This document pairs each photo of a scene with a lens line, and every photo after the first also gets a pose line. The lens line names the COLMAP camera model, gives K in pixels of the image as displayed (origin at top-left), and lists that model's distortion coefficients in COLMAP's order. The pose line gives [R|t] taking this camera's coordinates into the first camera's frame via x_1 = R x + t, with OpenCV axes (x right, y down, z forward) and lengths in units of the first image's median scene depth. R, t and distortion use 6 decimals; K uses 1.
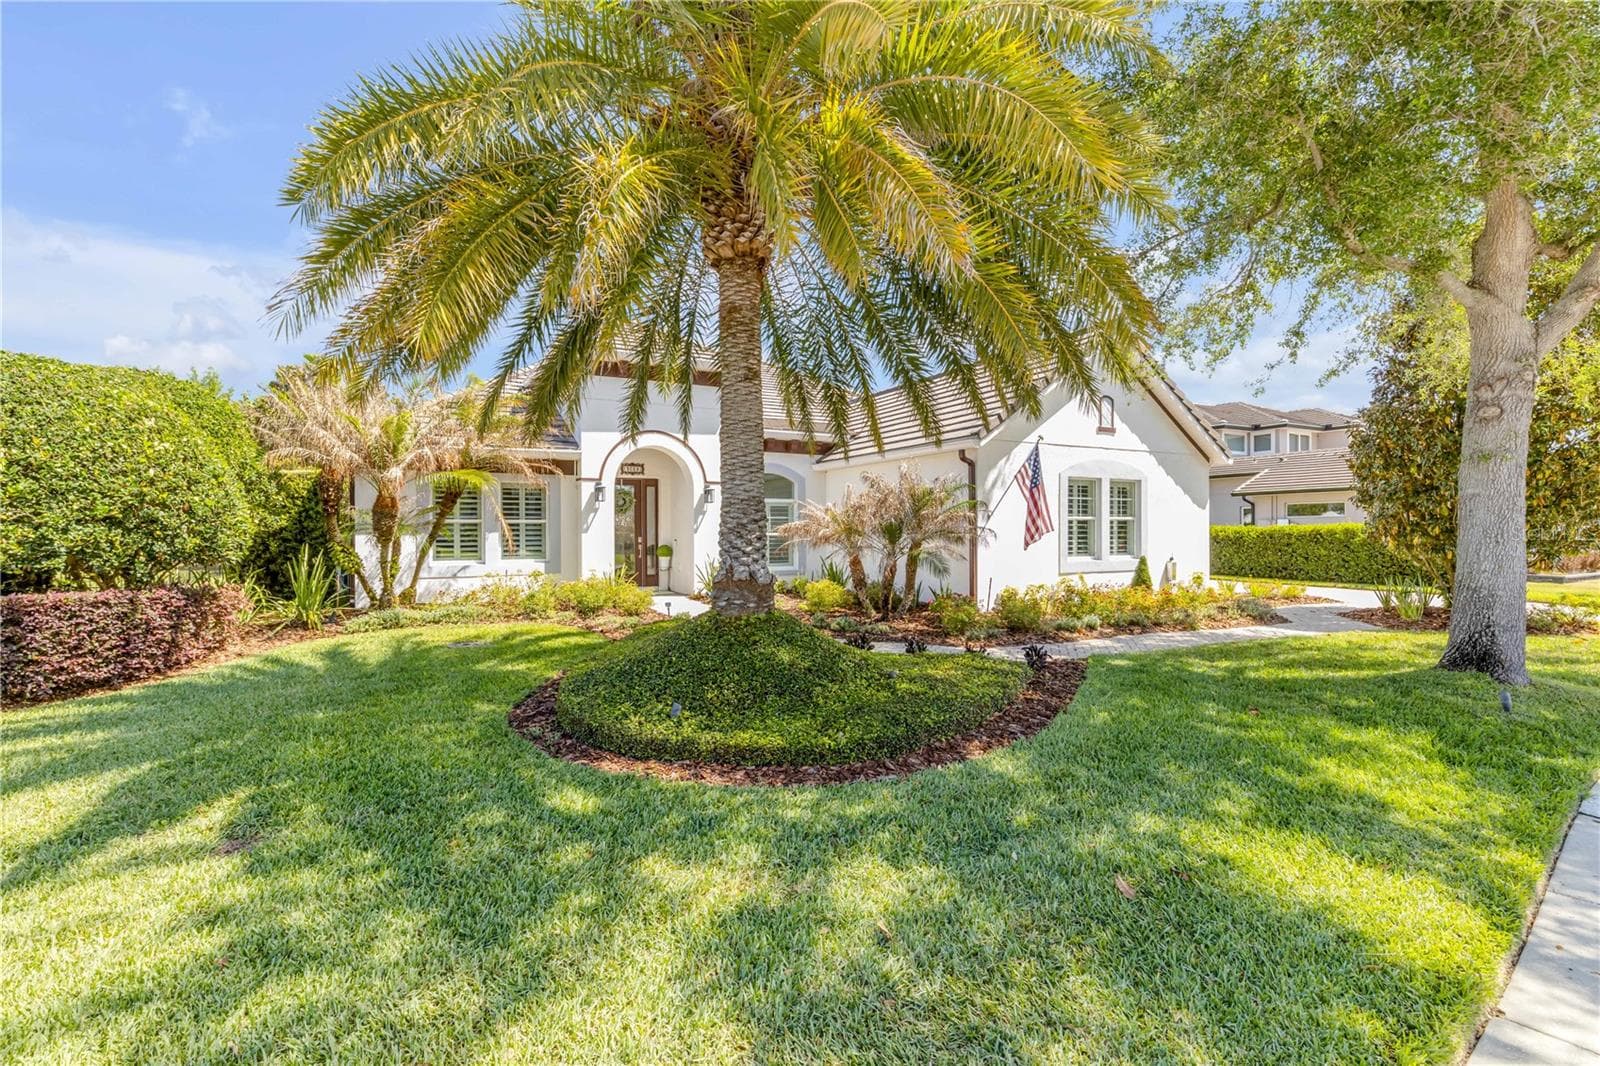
lens RADIAL K [[692.9, 0, 800.0], [0, 692.9, 533.0], [0, 0, 1]] dist [0.000244, 0.000005]
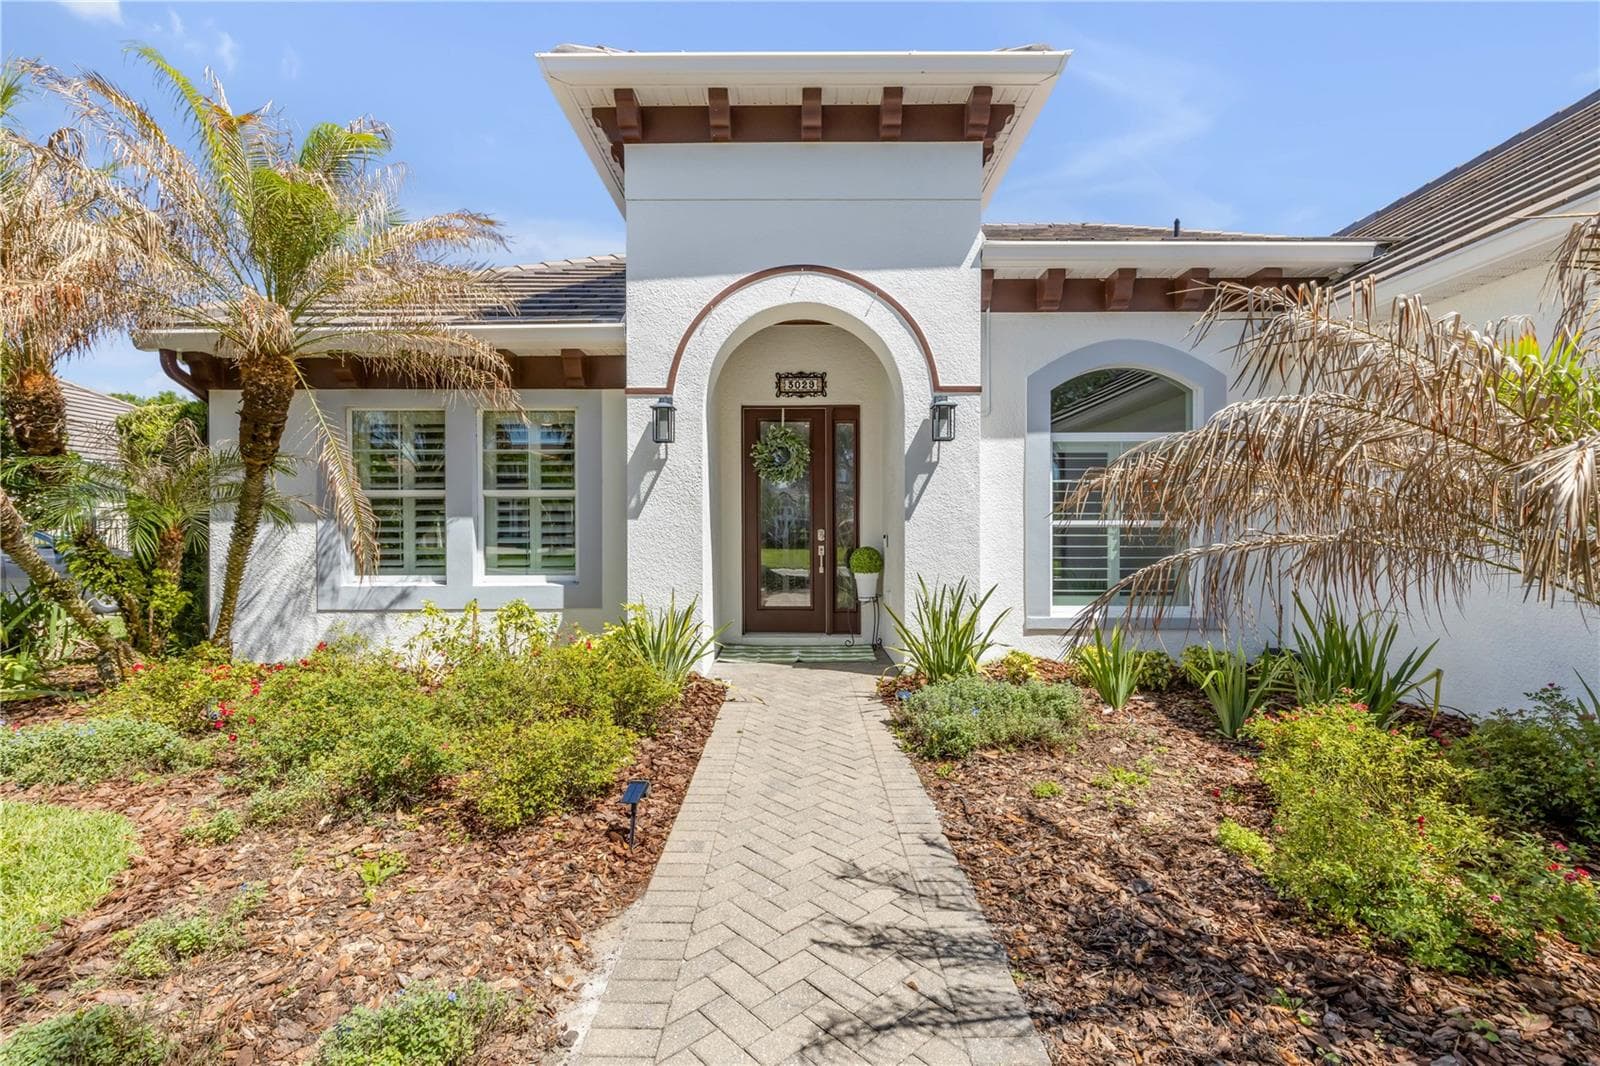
lens RADIAL K [[692.9, 0, 800.0], [0, 692.9, 533.0], [0, 0, 1]] dist [0.000244, 0.000005]
pose [[0.882545, 0.008696, -0.470147, -0.021931], [-0.002503, 0.999902, 0.013796, 0.002382], [0.470220, -0.010999, 0.882480, 0.655401]]
